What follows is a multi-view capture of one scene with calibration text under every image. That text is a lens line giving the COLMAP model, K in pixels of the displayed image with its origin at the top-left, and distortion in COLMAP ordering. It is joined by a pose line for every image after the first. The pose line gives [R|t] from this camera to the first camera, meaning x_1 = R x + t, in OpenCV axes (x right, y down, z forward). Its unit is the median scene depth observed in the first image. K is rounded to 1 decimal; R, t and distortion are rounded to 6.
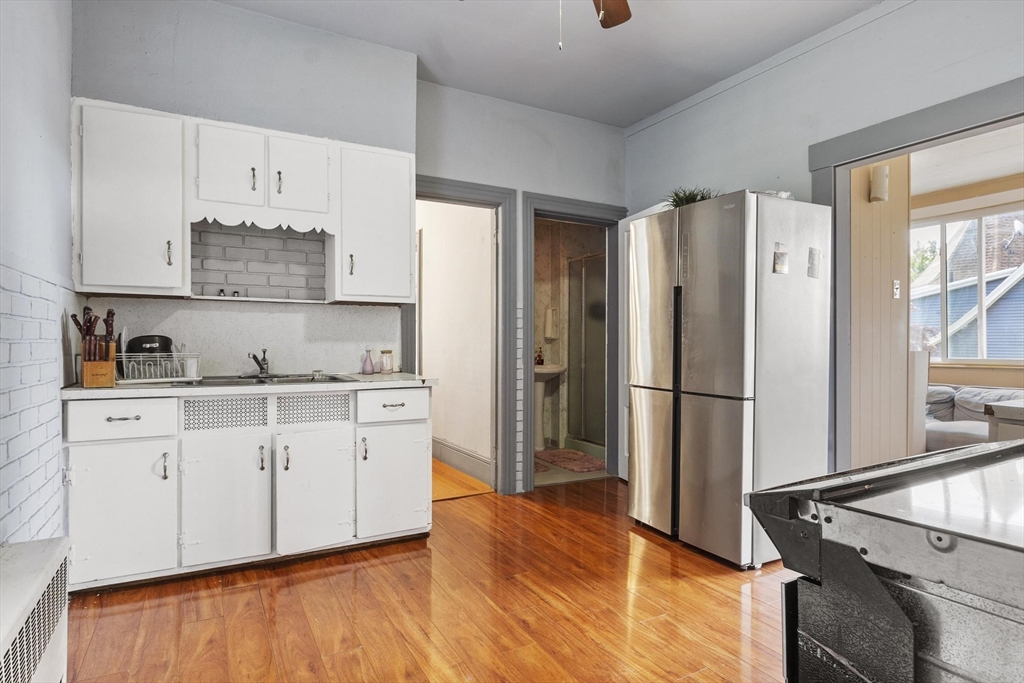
lens RADIAL K [[548.1, 0, 512.7], [0, 548.1, 343.0], [0, 0, 1]] dist [-0.003611, -0.000468]
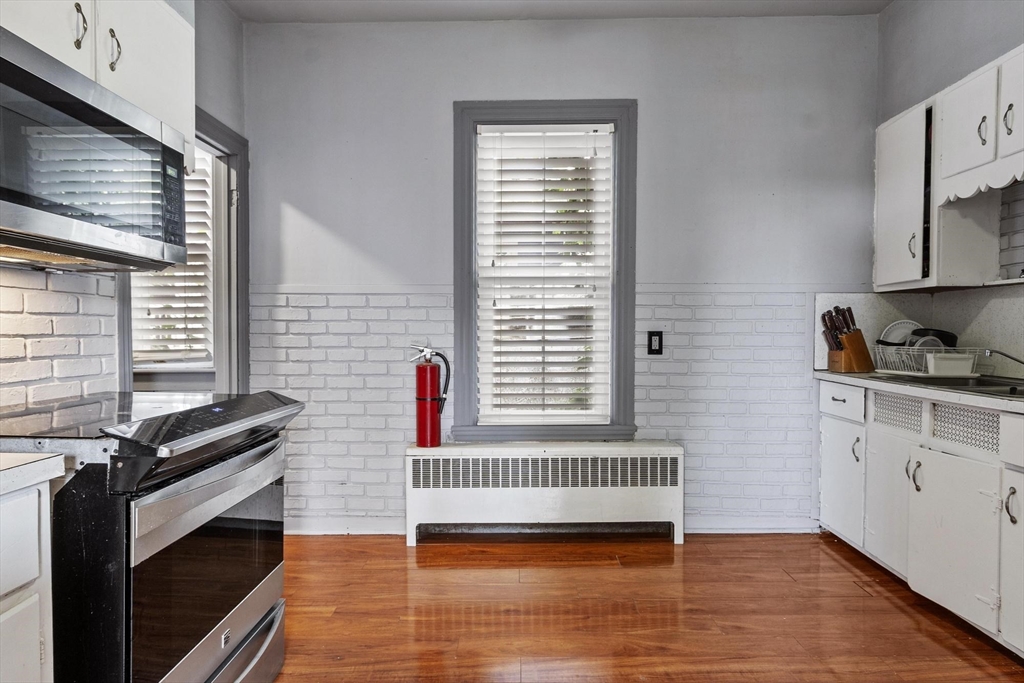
lens RADIAL K [[548.1, 0, 512.3], [0, 548.1, 340.5], [0, 0, 1]] dist [-0.003611, -0.000468]
pose [[-0.468130, 0.016969, -0.883496, 0.638085], [0.001459, 0.999829, 0.018430, -0.013324], [0.883658, 0.007338, -0.468075, 0.889566]]
